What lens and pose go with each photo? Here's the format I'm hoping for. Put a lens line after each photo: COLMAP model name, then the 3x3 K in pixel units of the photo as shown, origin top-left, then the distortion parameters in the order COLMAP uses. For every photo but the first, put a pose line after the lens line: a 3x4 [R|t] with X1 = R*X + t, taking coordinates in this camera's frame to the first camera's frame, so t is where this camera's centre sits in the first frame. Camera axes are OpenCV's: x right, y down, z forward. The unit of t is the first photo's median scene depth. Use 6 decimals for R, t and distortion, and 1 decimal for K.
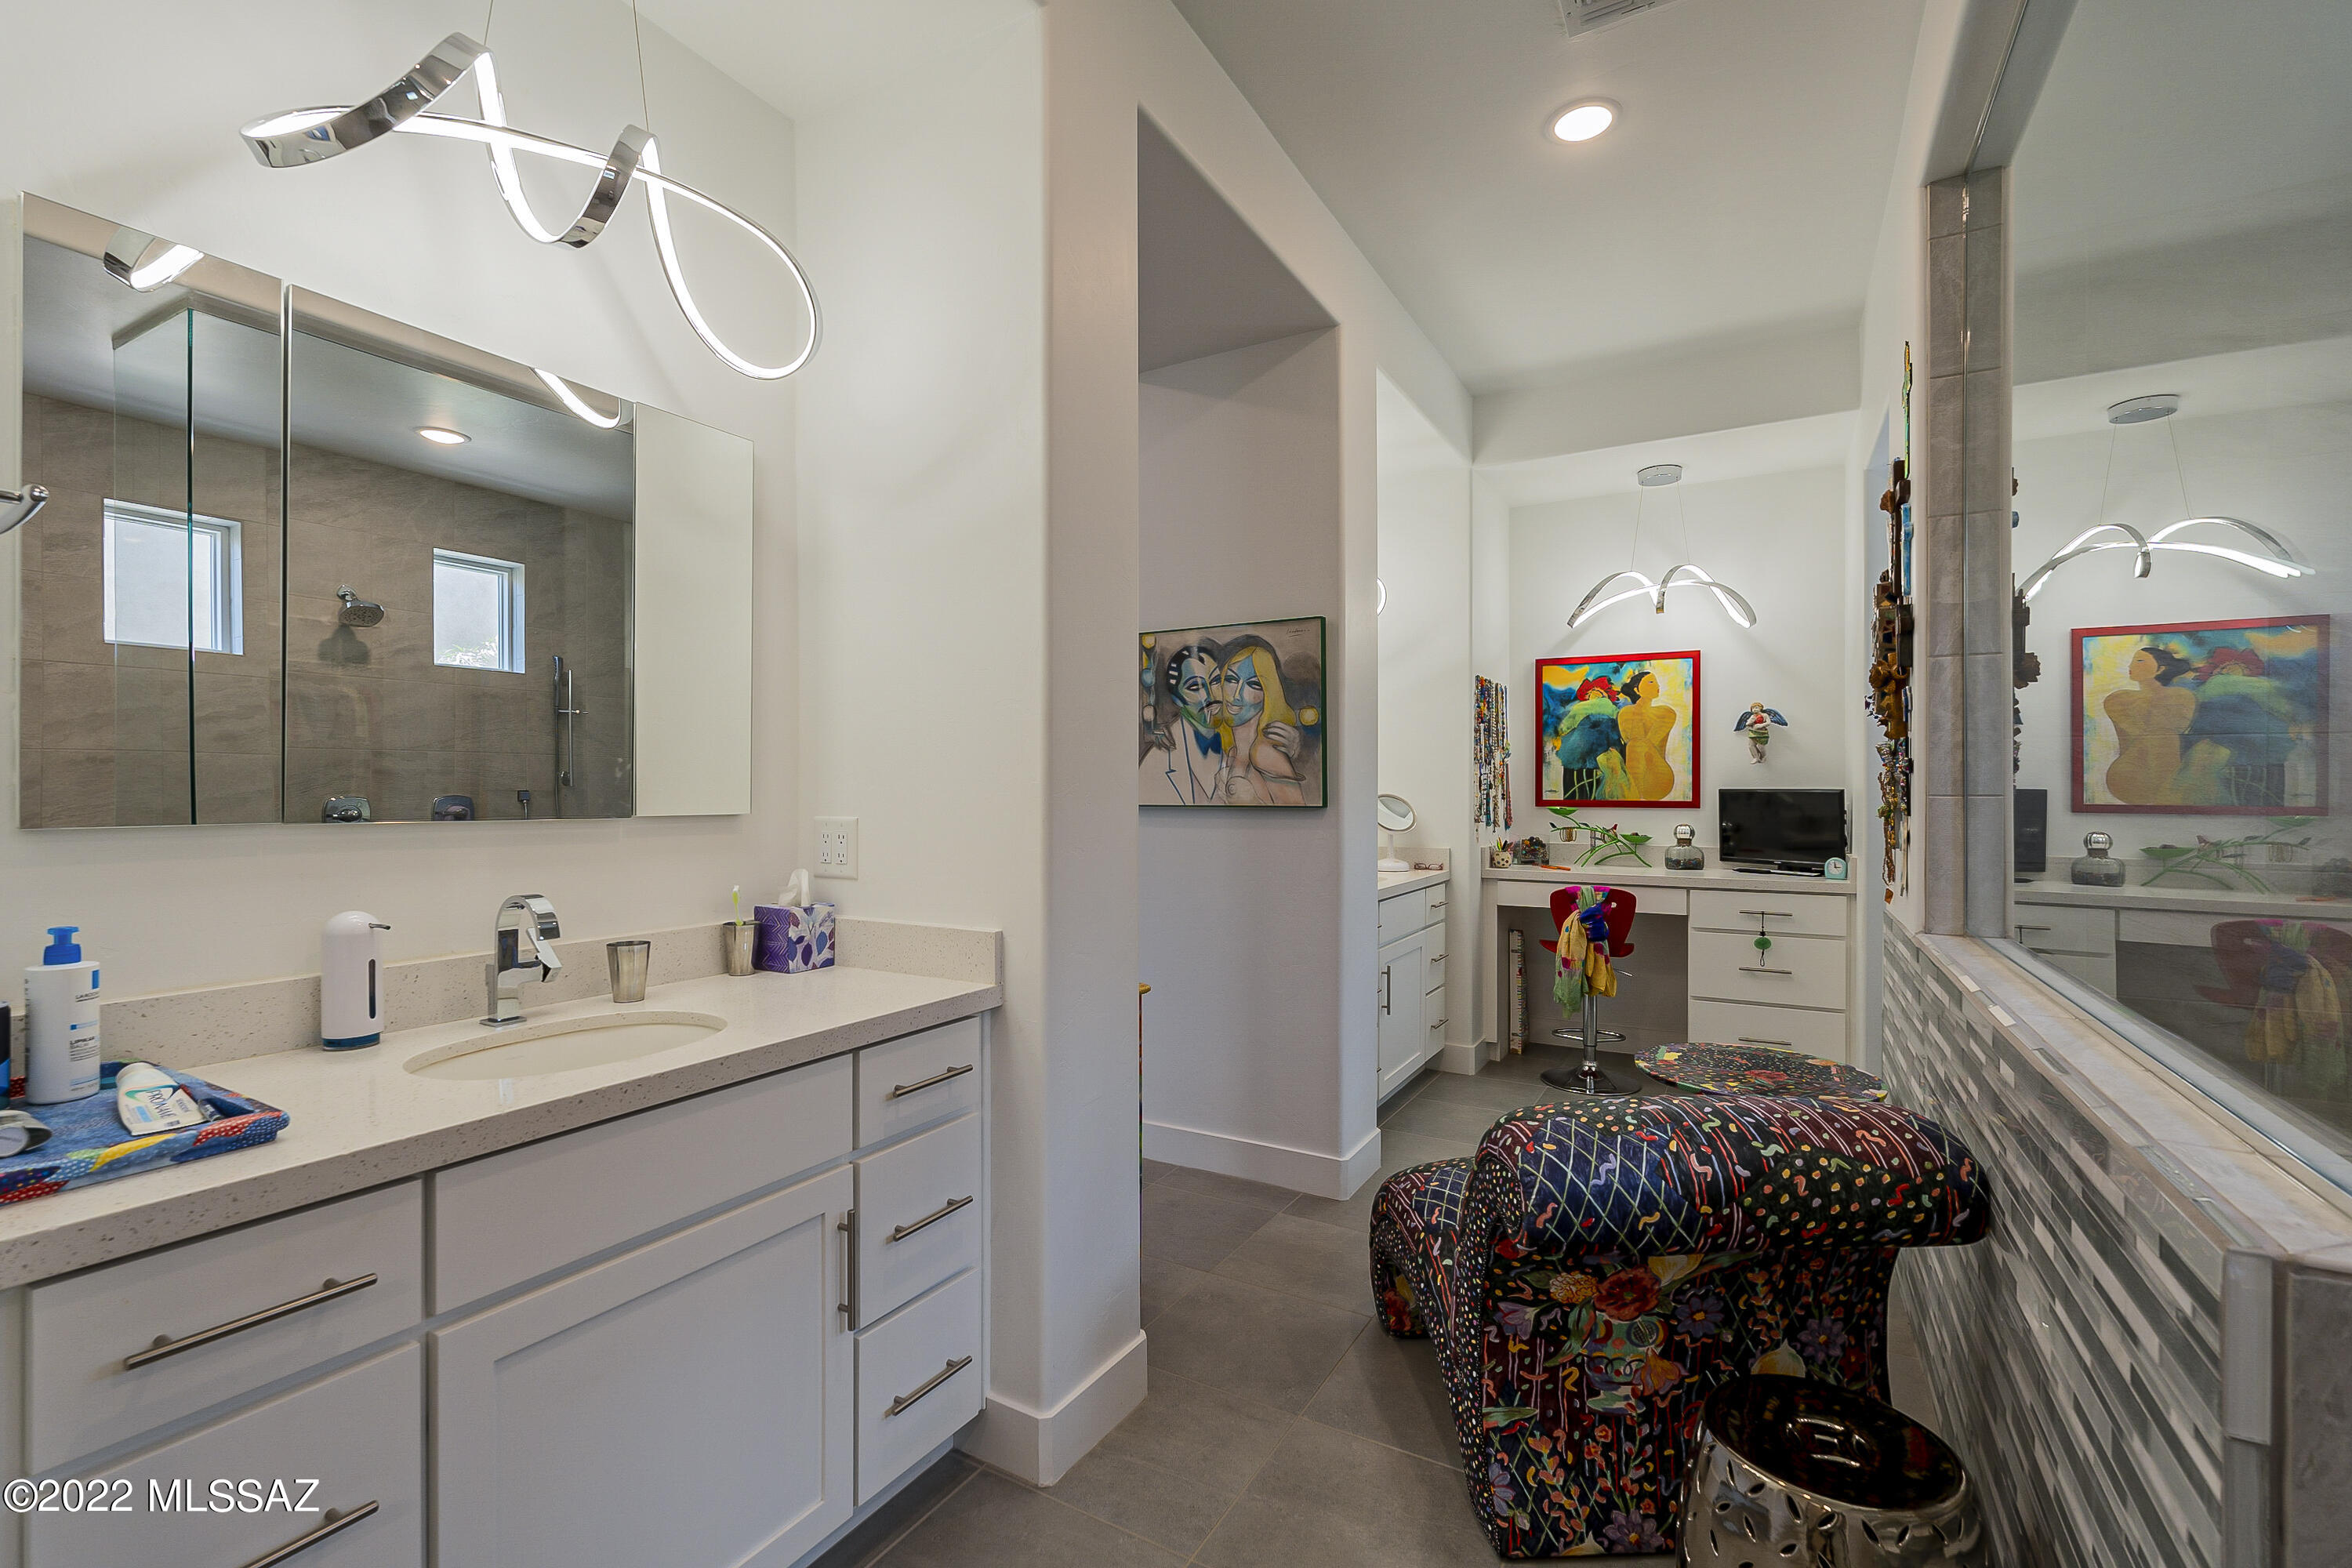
lens RADIAL K [[1031.6, 0, 1161.9], [0, 1031.6, 785.0], [0, 0, 1]] dist [-0.000323, 0.000262]
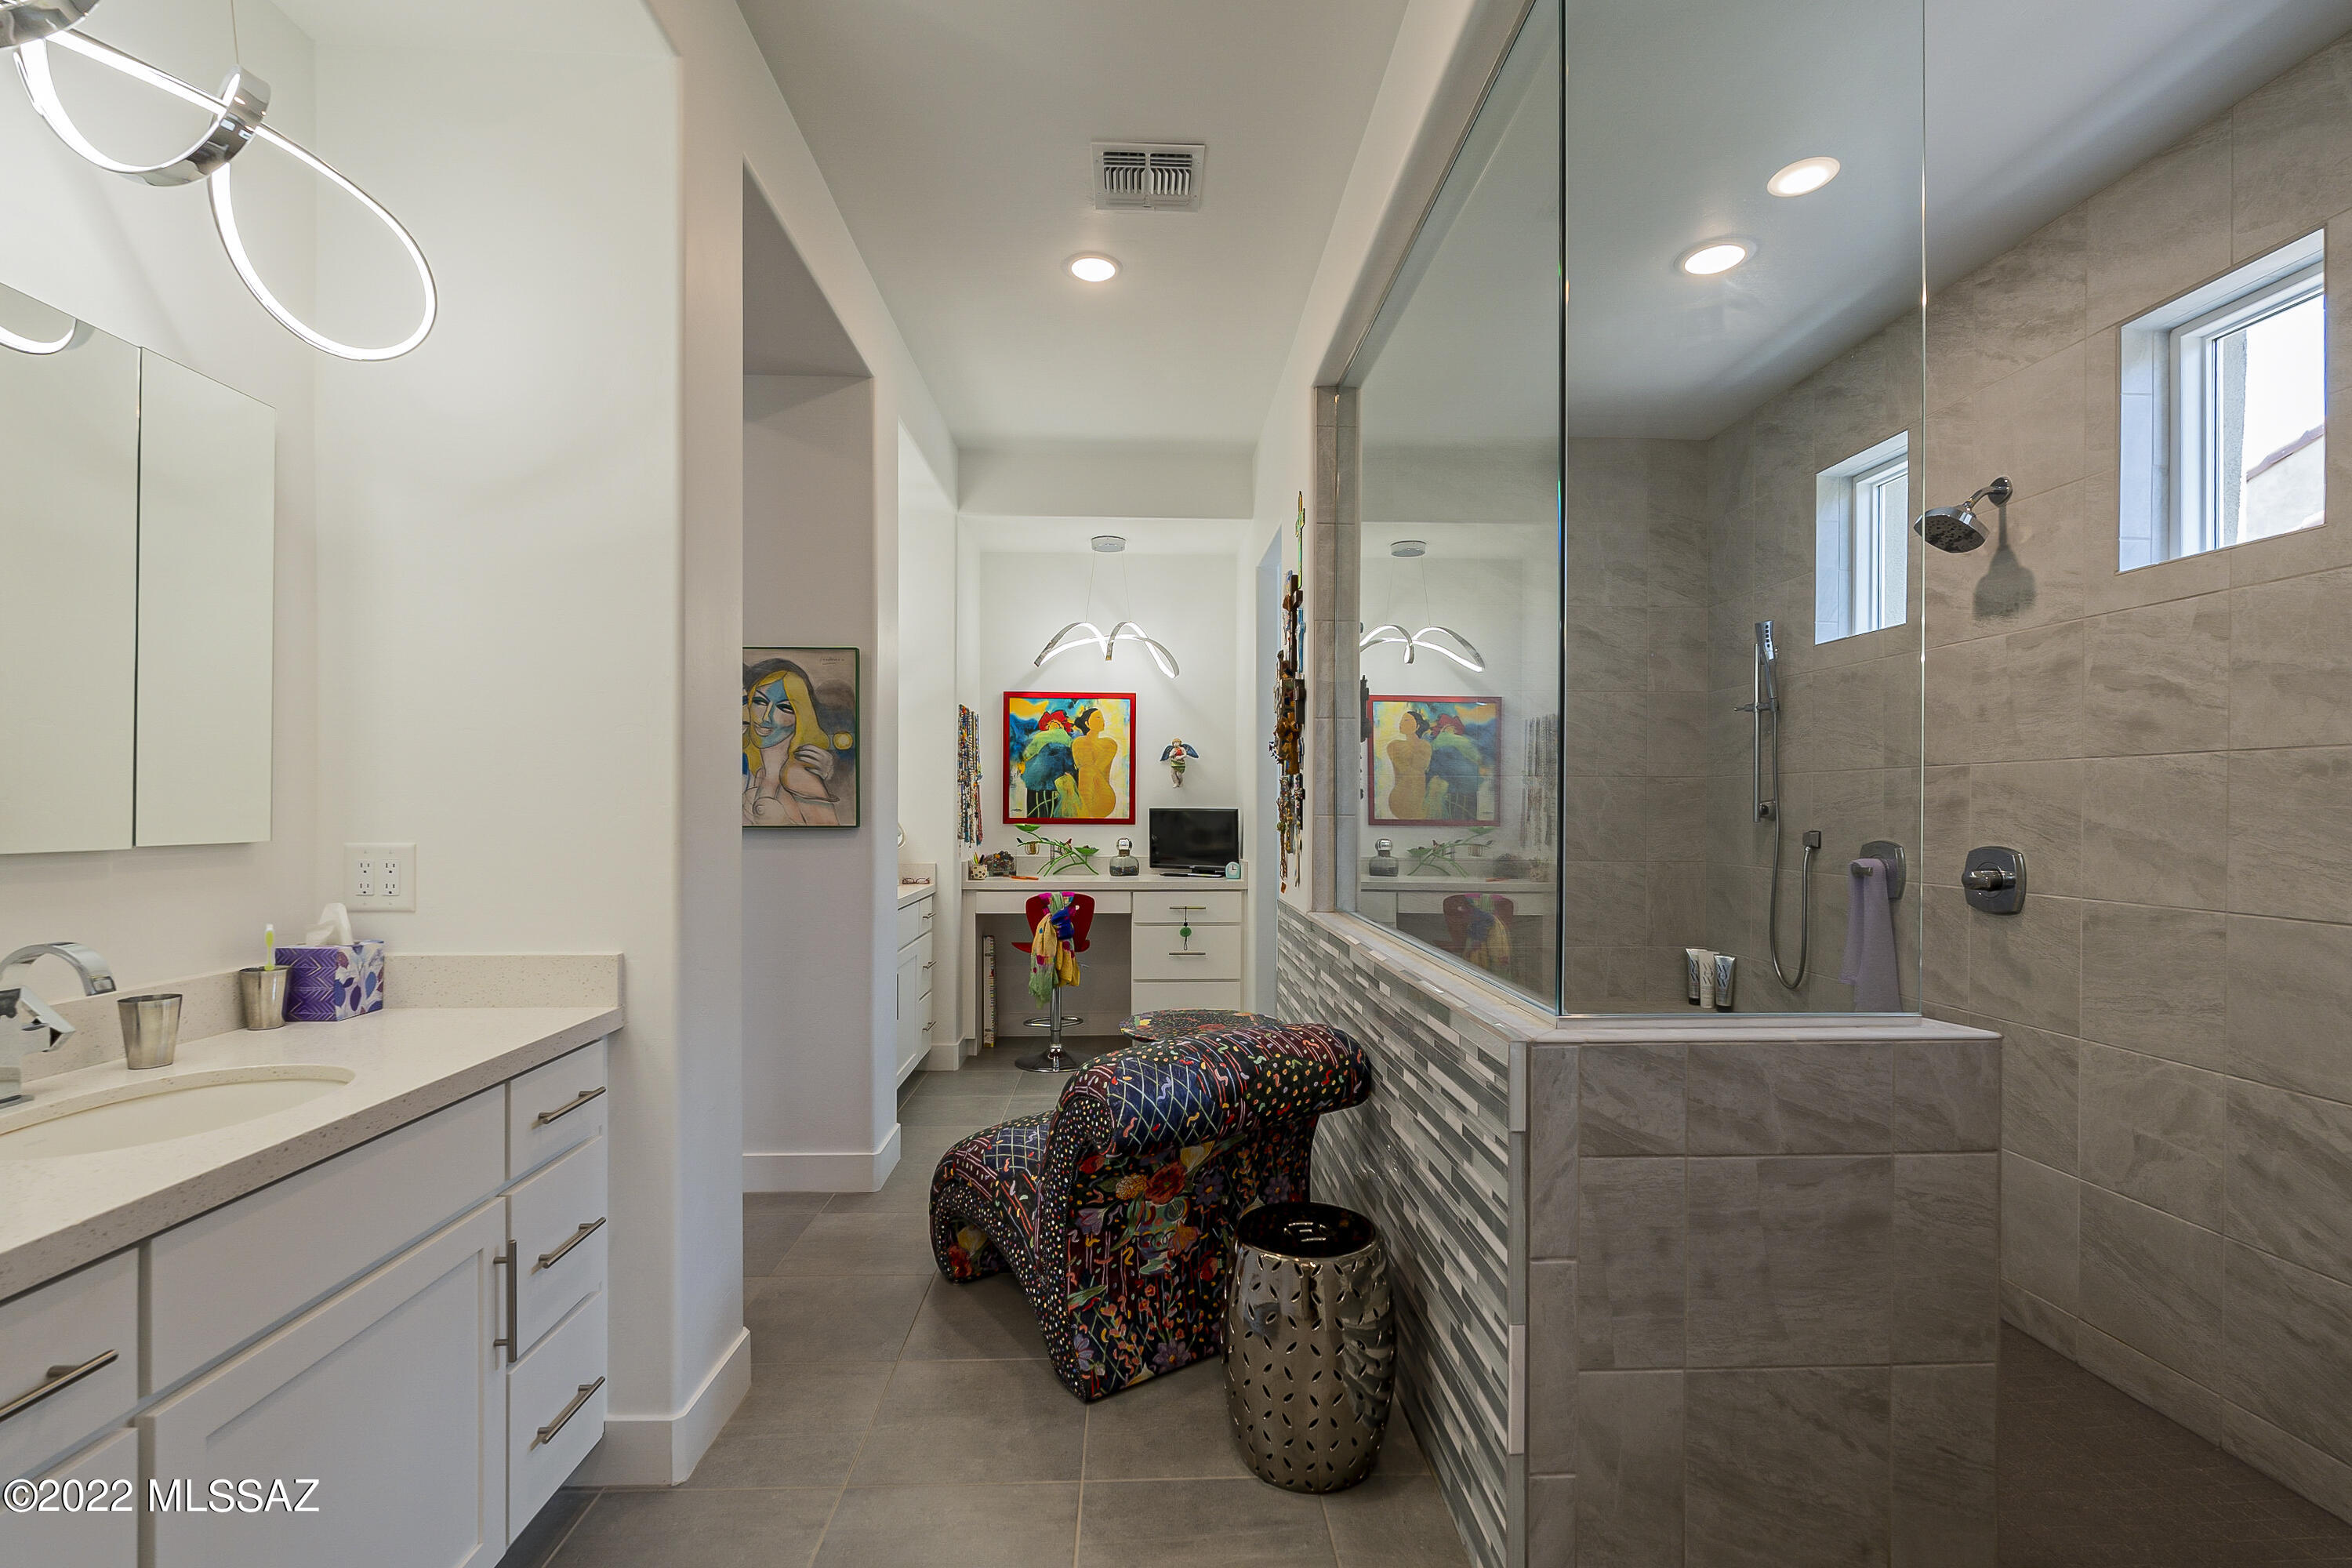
lens RADIAL K [[1031.6, 0, 1186.5], [0, 1031.6, 800.9], [0, 0, 1]] dist [-0.000323, 0.000262]
pose [[0.842837, 0.004504, 0.538149, -0.209802], [-0.004009, 0.999990, -0.002090, -0.006606], [-0.538153, -0.000396, 0.842847, -0.129791]]
